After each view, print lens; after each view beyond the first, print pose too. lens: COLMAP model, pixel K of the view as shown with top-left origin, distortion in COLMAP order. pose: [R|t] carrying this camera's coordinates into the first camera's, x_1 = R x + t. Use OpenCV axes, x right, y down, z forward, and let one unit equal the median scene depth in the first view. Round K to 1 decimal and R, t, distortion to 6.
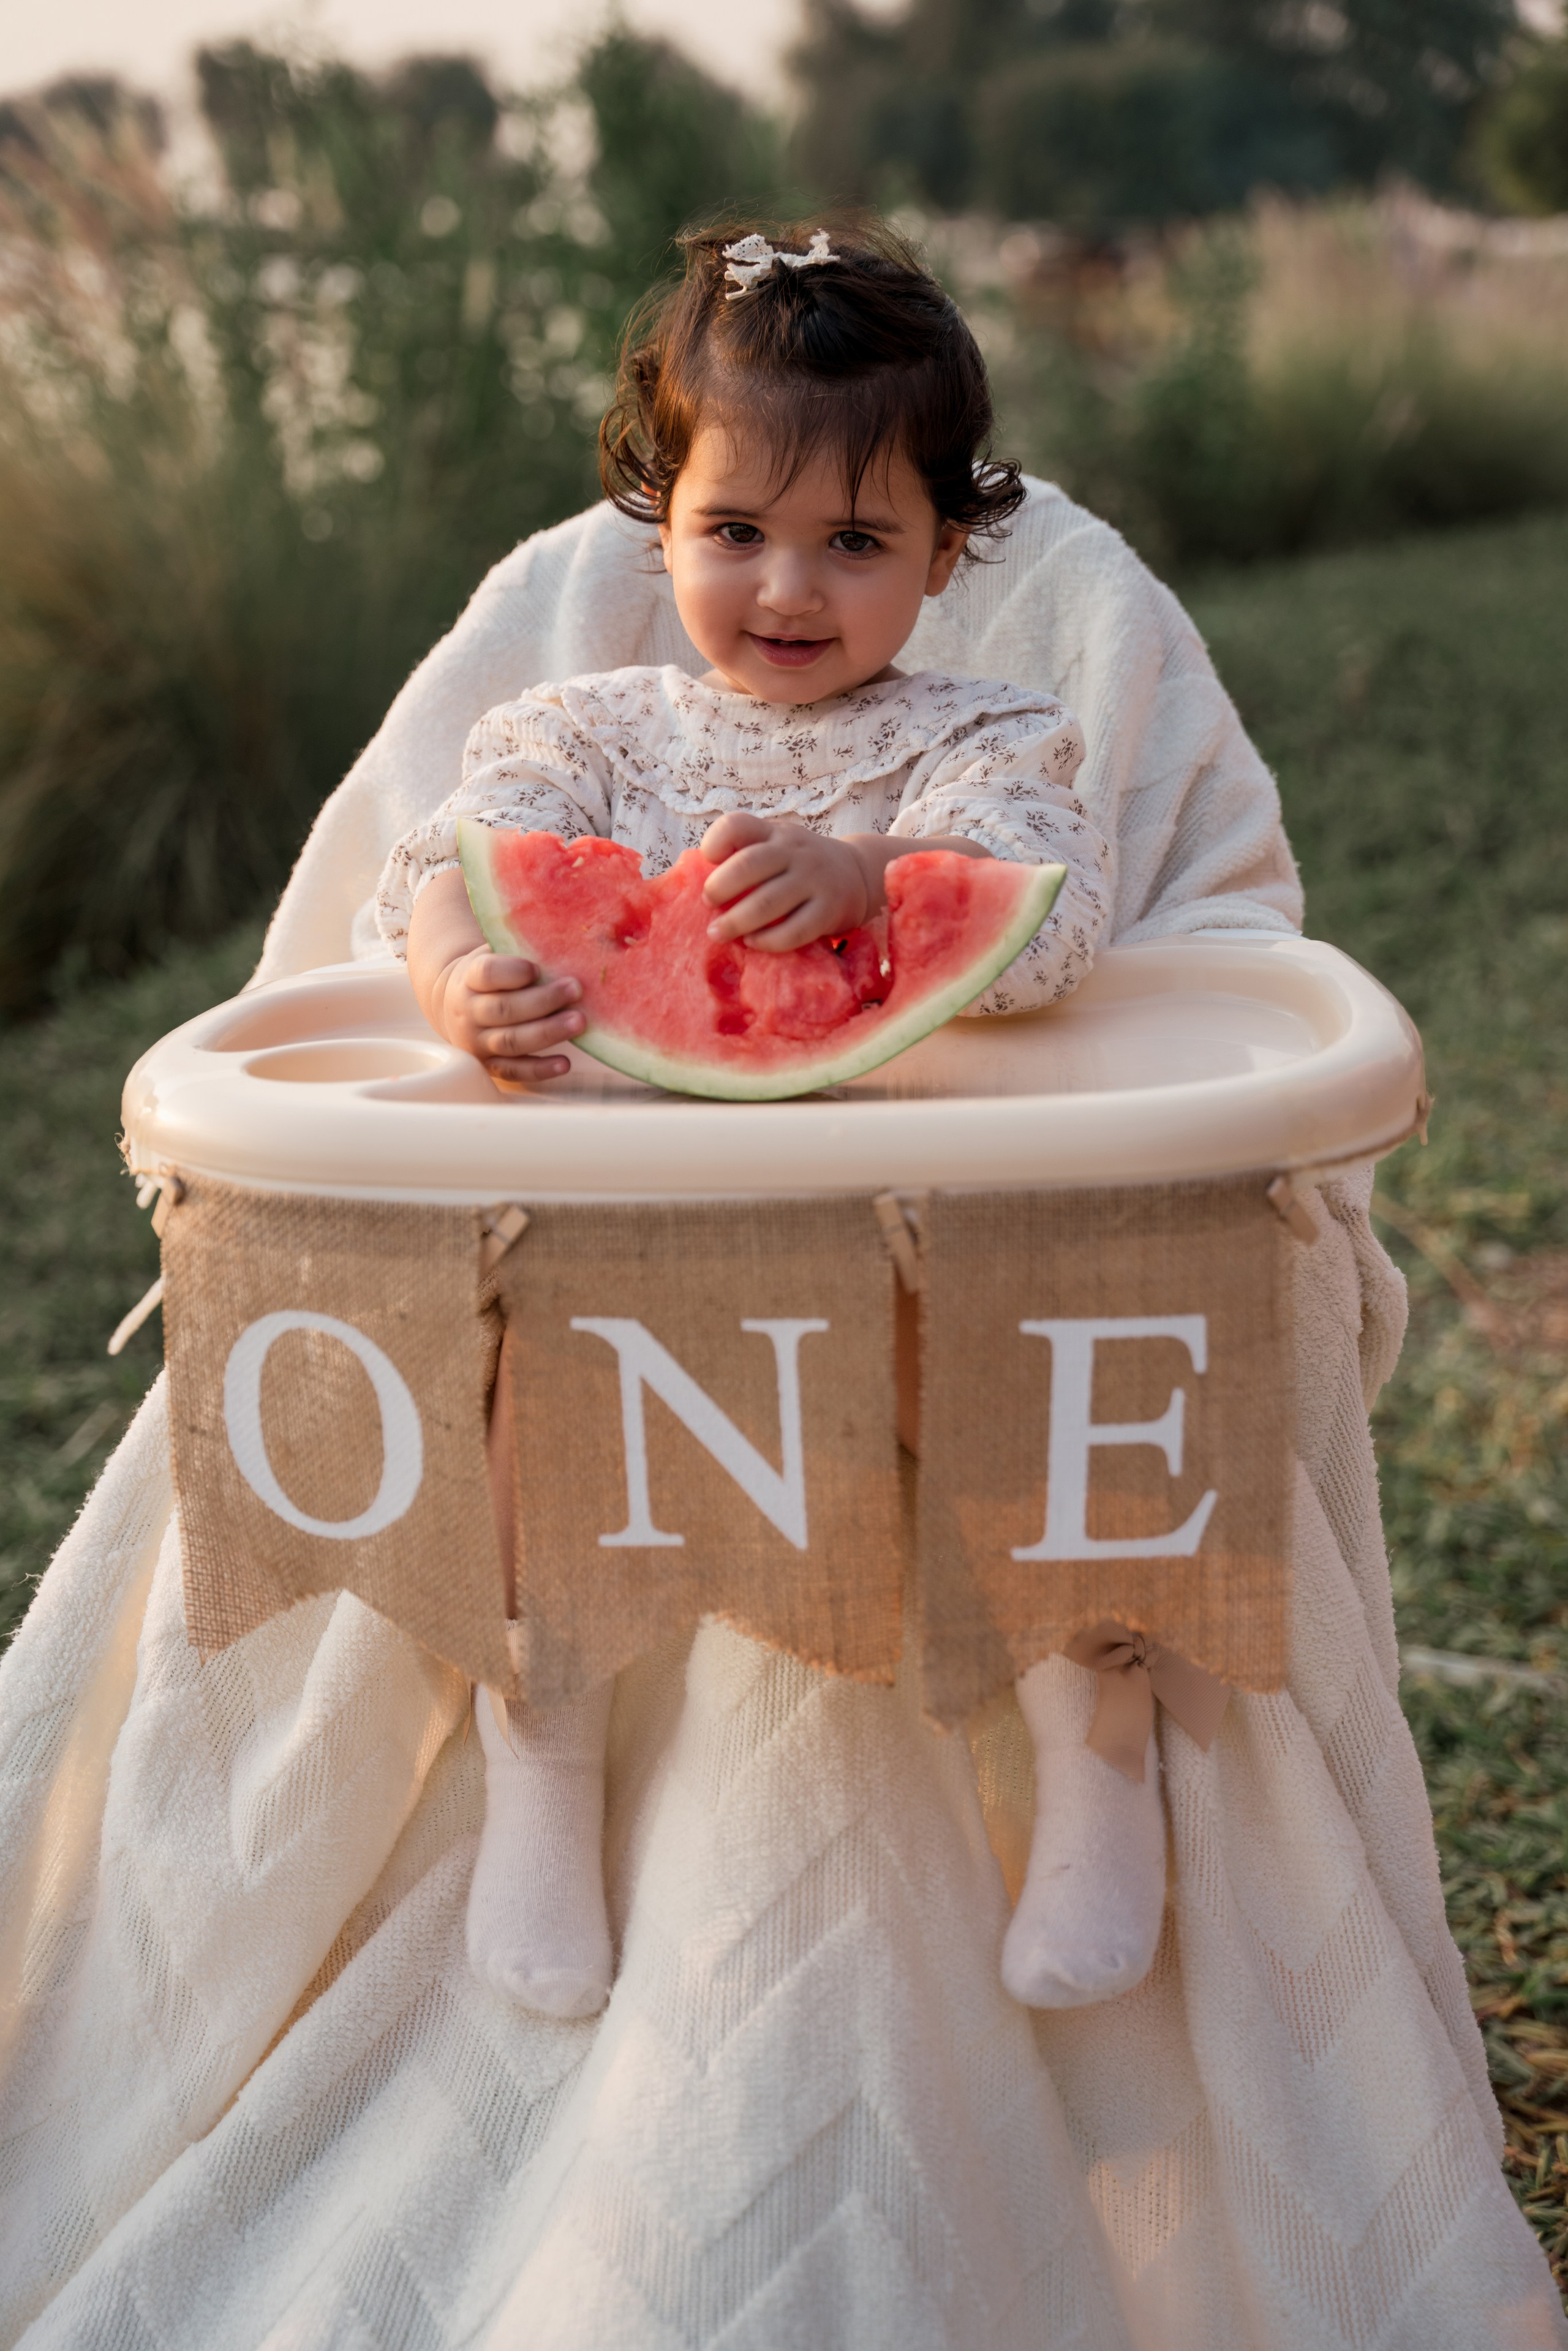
lens RADIAL K [[3271.0, 0, 748.8], [0, 3271.0, 1195.2], [0, 0, 1]] dist [0.119259, 0.125610]
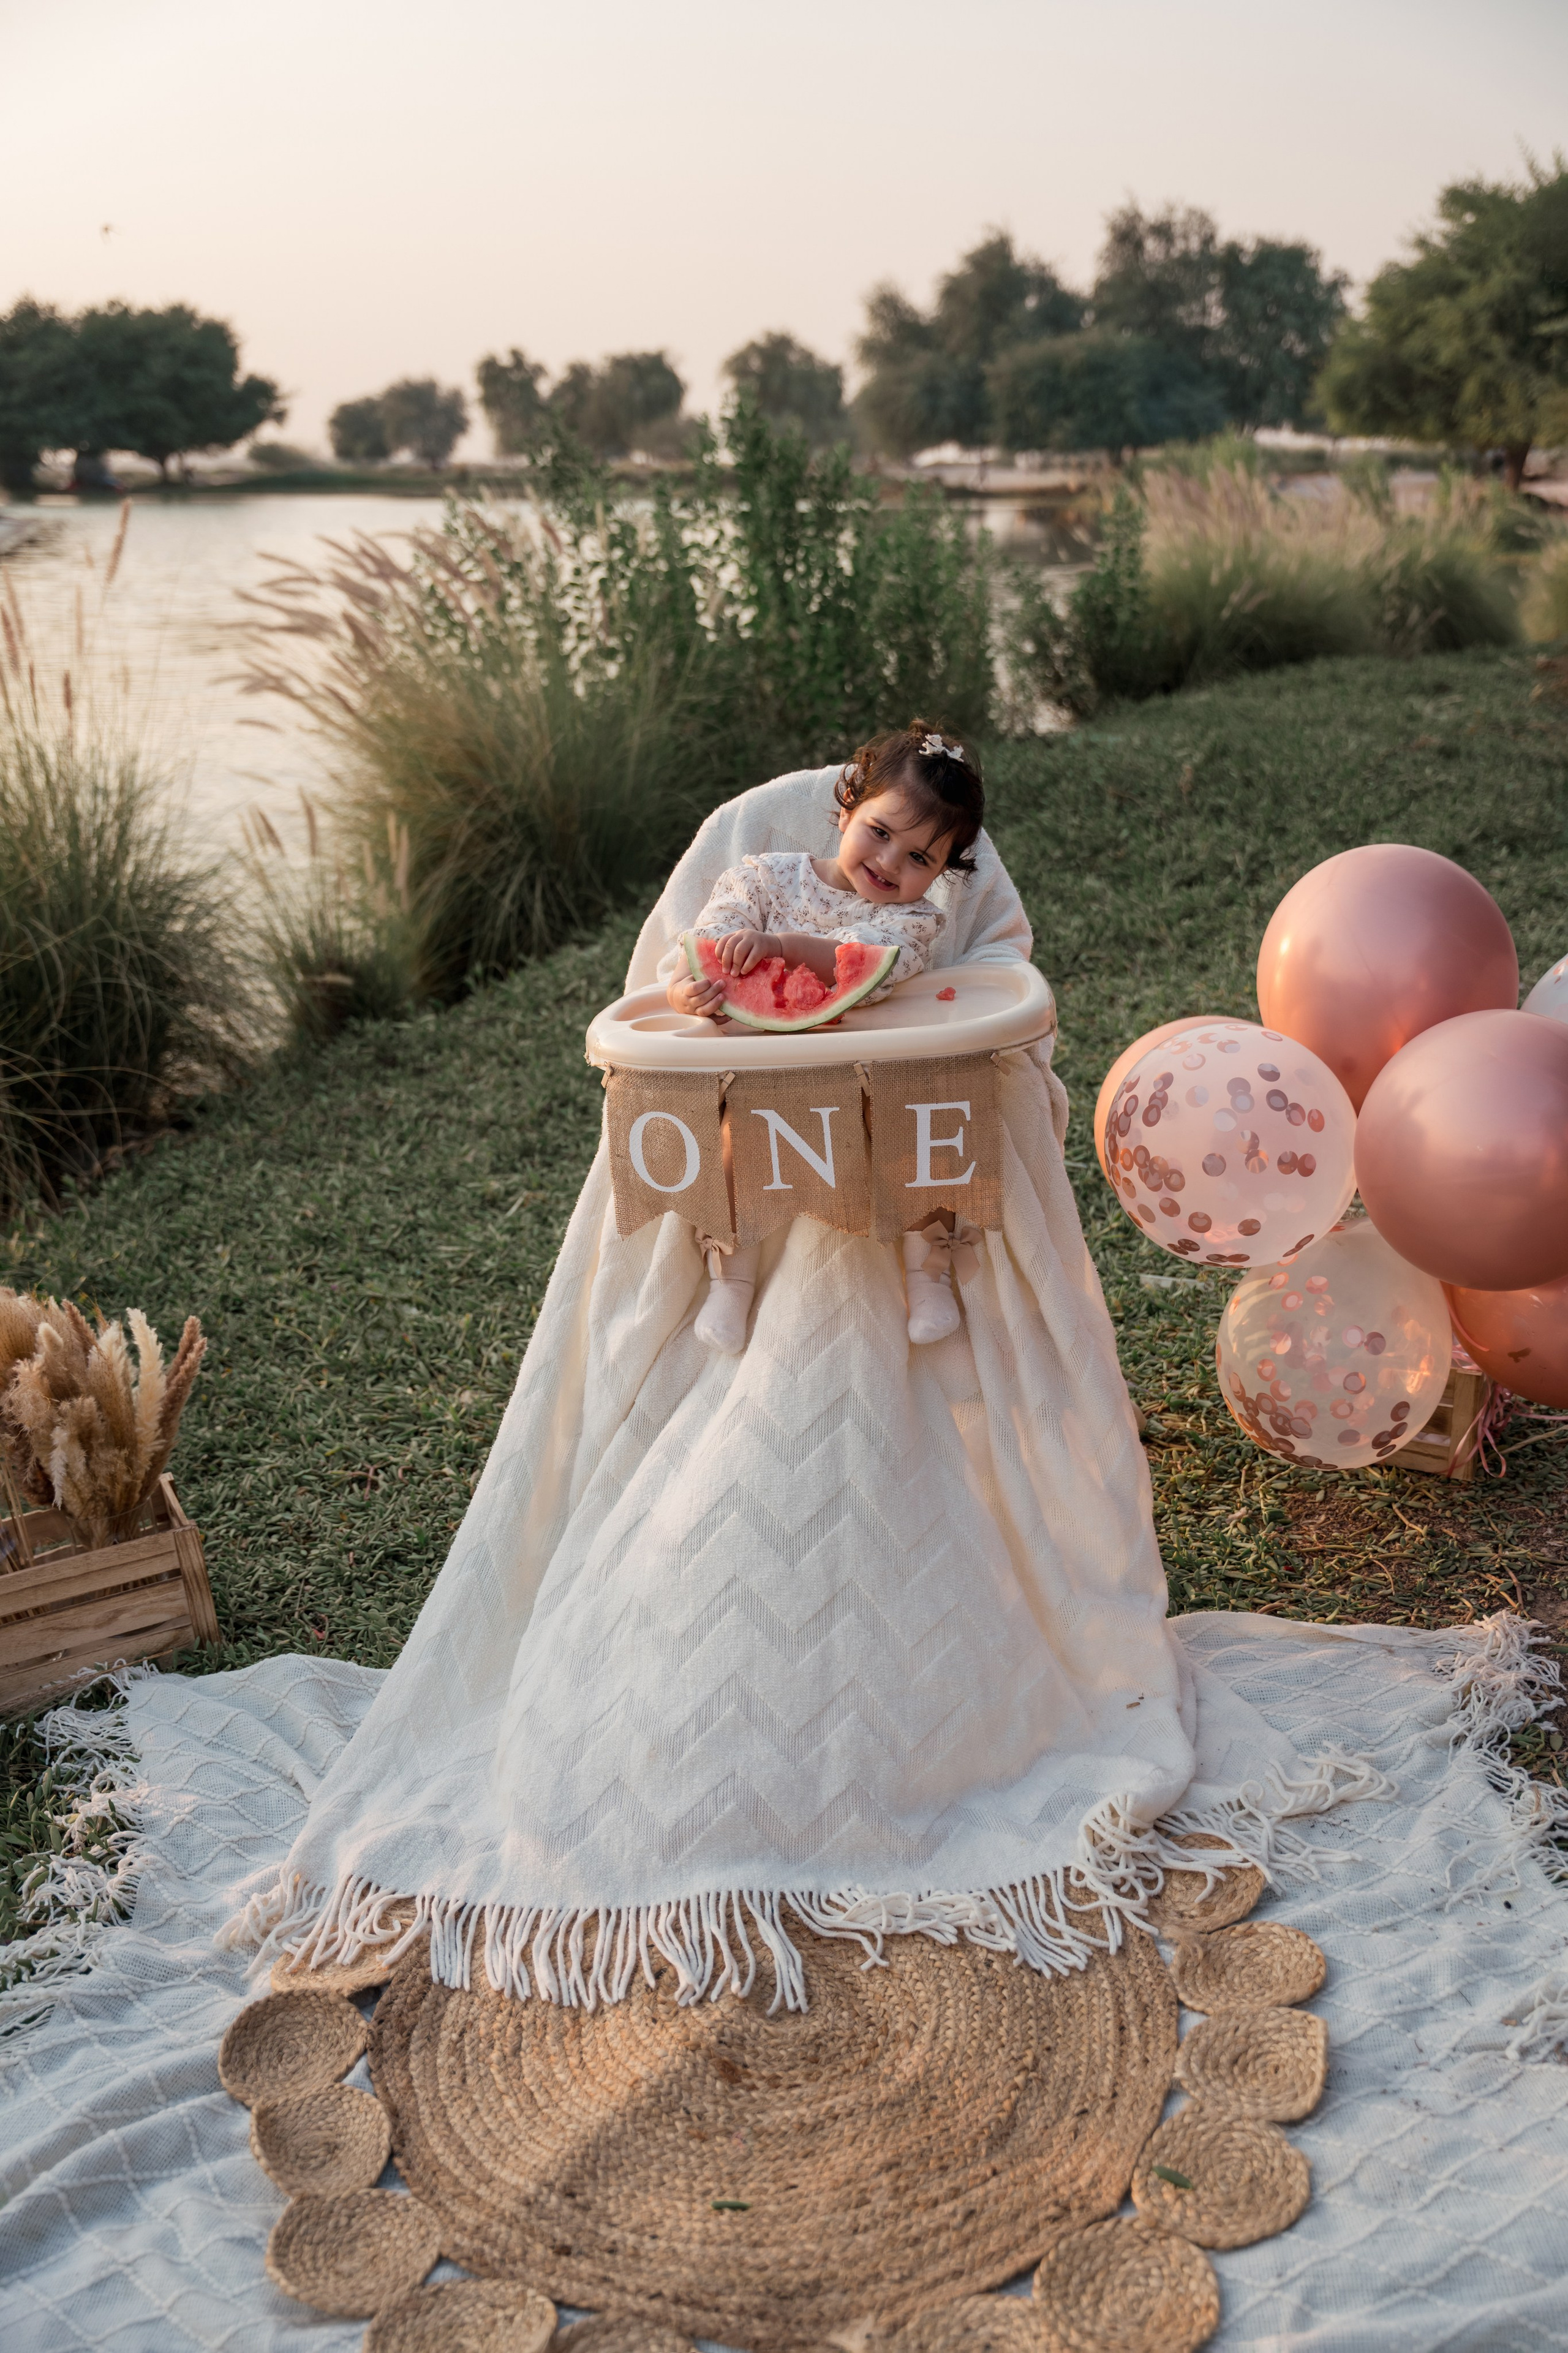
lens RADIAL K [[2208.5, 0, 784.0], [0, 2208.5, 1176.5], [0, 0, 1]] dist [-0.009392, 0.008852]
pose [[0.998749, -0.032287, -0.038193, 0.045152], [0.033680, 0.998769, 0.036406, 0.025129], [0.036970, -0.037647, 0.998607, -0.899192]]
